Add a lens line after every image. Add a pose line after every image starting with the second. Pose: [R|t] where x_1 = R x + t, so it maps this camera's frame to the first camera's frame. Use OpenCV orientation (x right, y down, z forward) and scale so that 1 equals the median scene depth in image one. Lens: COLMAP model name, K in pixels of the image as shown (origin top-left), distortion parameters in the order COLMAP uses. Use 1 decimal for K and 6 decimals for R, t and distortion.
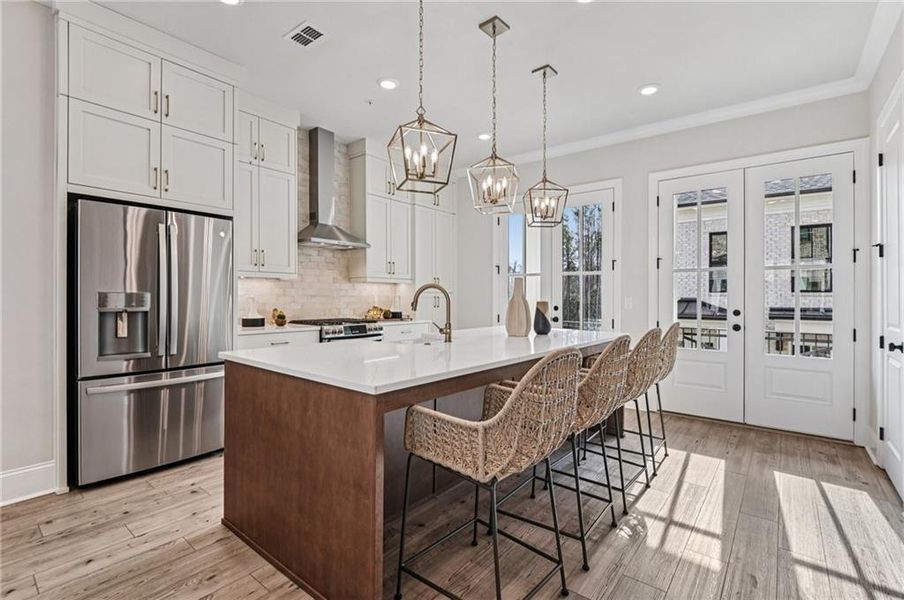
lens RADIAL K [[412.3, 0, 452.0], [0, 412.3, 300.0], [0, 0, 1]] dist [0.015645, -0.013833]
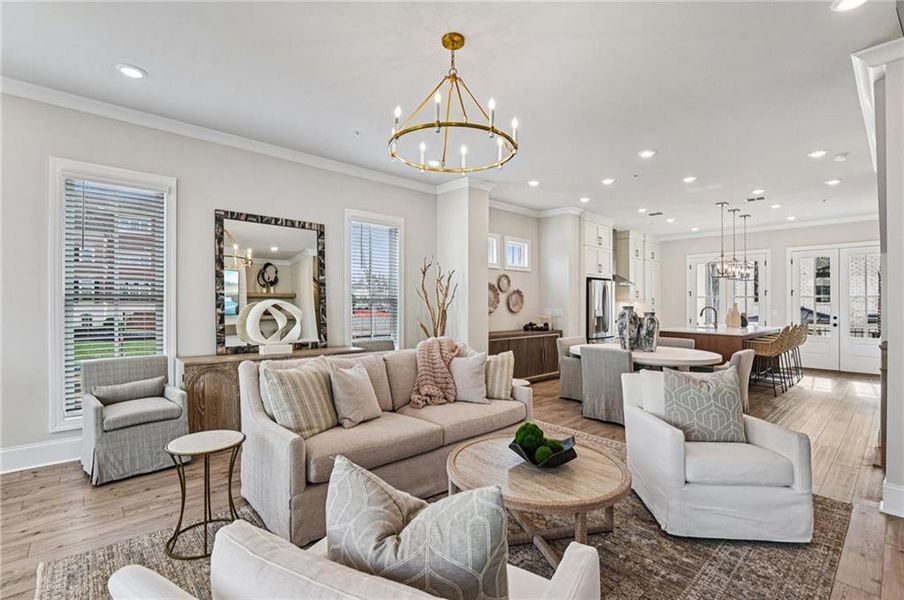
lens RADIAL K [[415.6, 0, 457.1], [0, 415.6, 303.4], [0, 0, 1]] dist [0.011610, -0.017200]
pose [[0.989745, -0.003668, -0.142796, -0.896884], [0.002993, 0.999983, -0.004938, -0.036393], [0.142811, 0.004460, 0.989740, -1.338026]]
